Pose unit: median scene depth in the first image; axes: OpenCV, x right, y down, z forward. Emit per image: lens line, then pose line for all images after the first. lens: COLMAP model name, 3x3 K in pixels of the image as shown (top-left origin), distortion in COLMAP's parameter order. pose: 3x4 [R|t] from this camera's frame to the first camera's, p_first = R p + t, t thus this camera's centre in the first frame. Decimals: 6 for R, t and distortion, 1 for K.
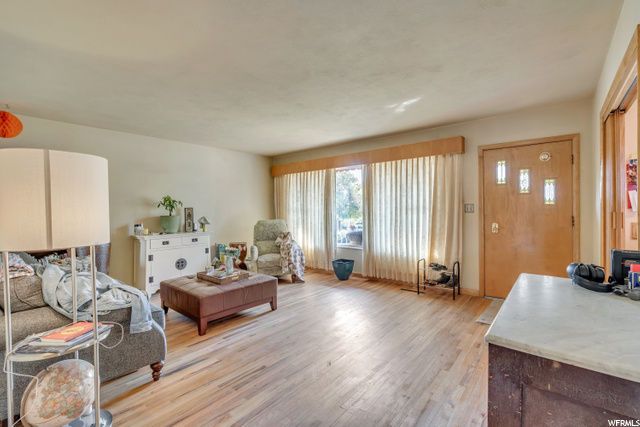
lens RADIAL K [[296.8, 0, 320.0], [0, 296.8, 213.5], [0, 0, 1]] dist [-0.004491, -0.000790]
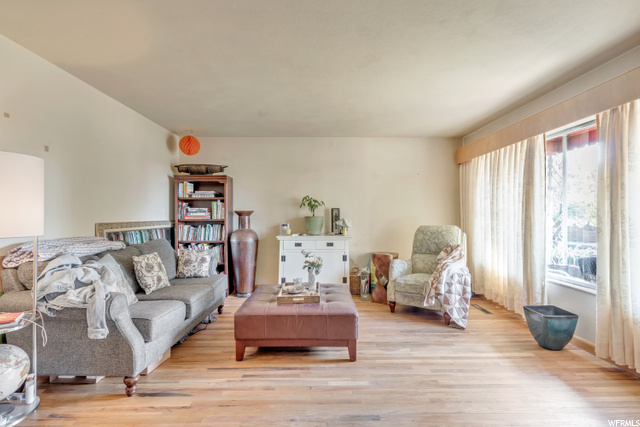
lens RADIAL K [[296.8, 0, 320.0], [0, 296.8, 213.5], [0, 0, 1]] dist [-0.004491, -0.000790]
pose [[0.640062, 0.007324, -0.768288, 0.222540], [-0.017530, 0.999833, -0.005073, 0.002320], [0.768123, 0.016715, 0.640084, 0.382684]]
